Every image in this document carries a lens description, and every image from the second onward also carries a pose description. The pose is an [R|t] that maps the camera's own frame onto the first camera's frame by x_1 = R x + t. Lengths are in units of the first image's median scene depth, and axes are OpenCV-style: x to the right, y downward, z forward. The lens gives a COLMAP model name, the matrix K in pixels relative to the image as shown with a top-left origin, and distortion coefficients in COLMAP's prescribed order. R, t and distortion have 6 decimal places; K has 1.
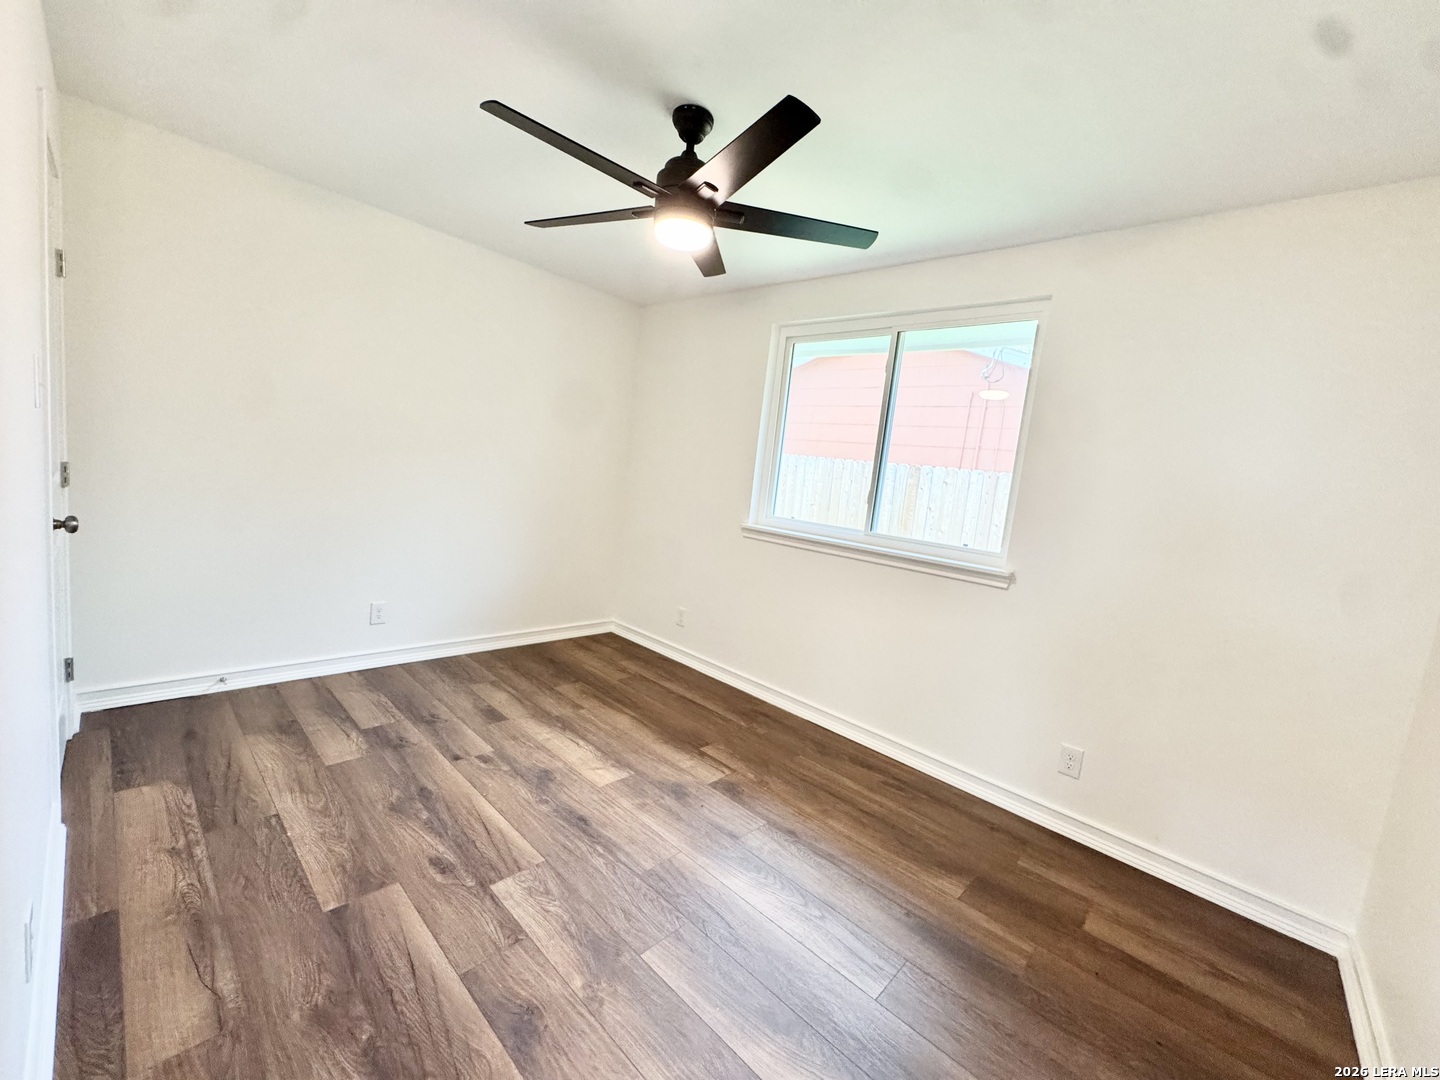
lens RADIAL K [[578.6, 0, 718.6], [0, 578.6, 535.4], [0, 0, 1]] dist [-0.003255, 0.000159]
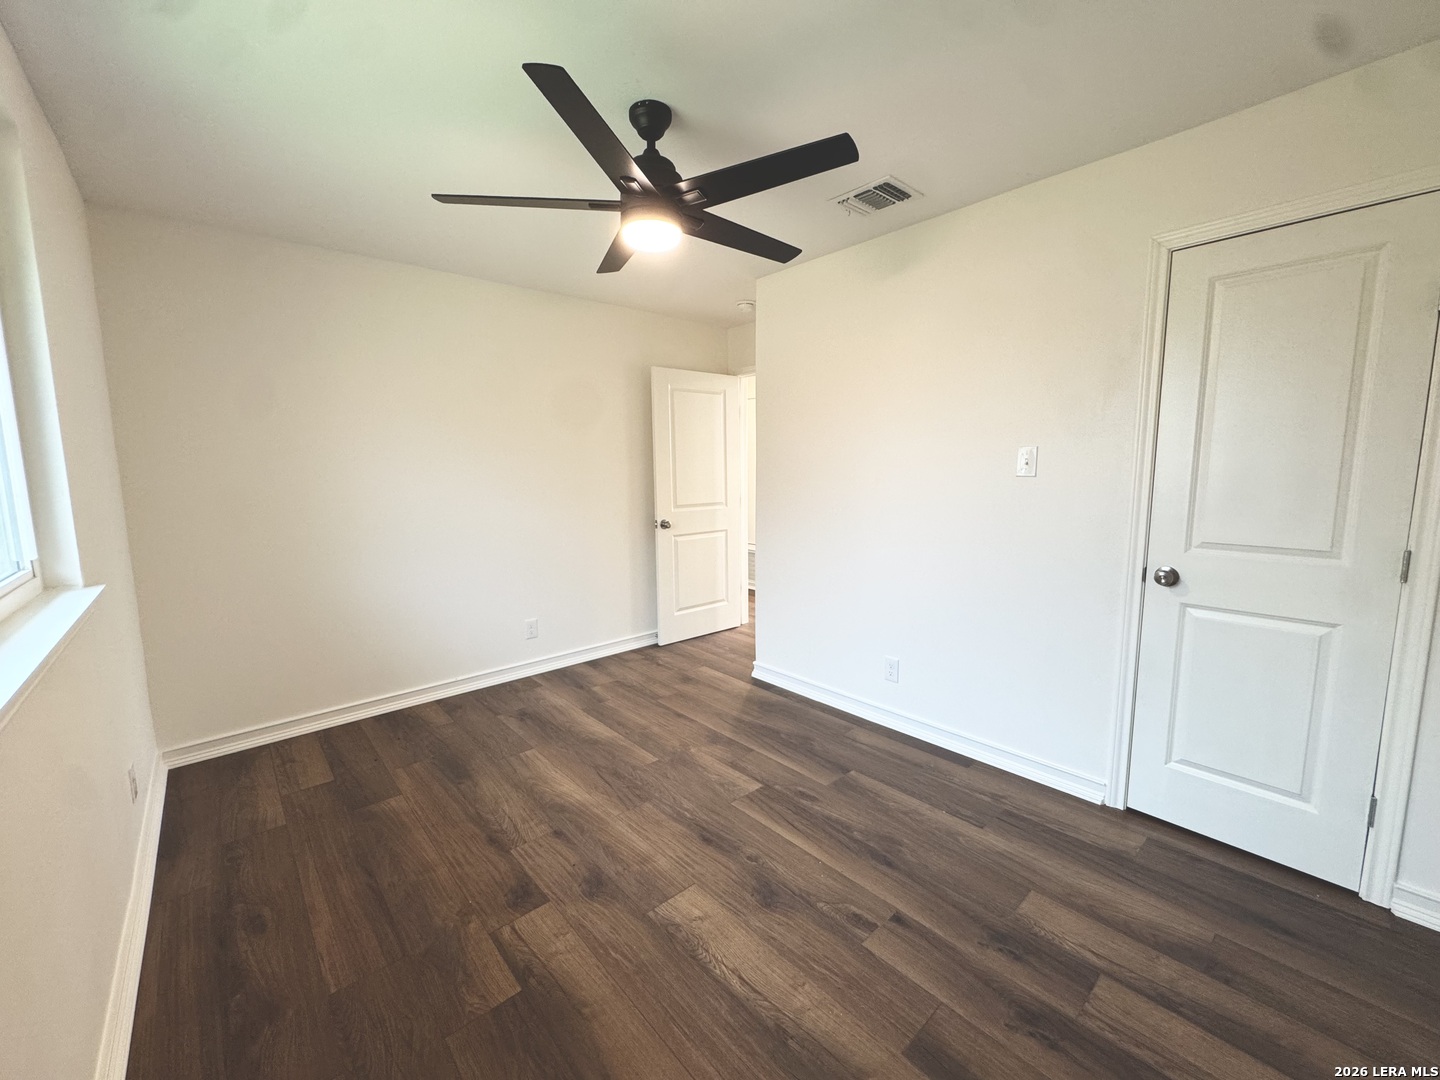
lens RADIAL K [[578.6, 0, 721.2], [0, 578.6, 537.9], [0, 0, 1]] dist [-0.003255, 0.000159]
pose [[-0.990887, -0.112061, 0.074737, -0.257494], [-0.091234, 0.966563, 0.239651, -0.230318], [-0.099094, 0.230649, -0.967978, 1.716864]]
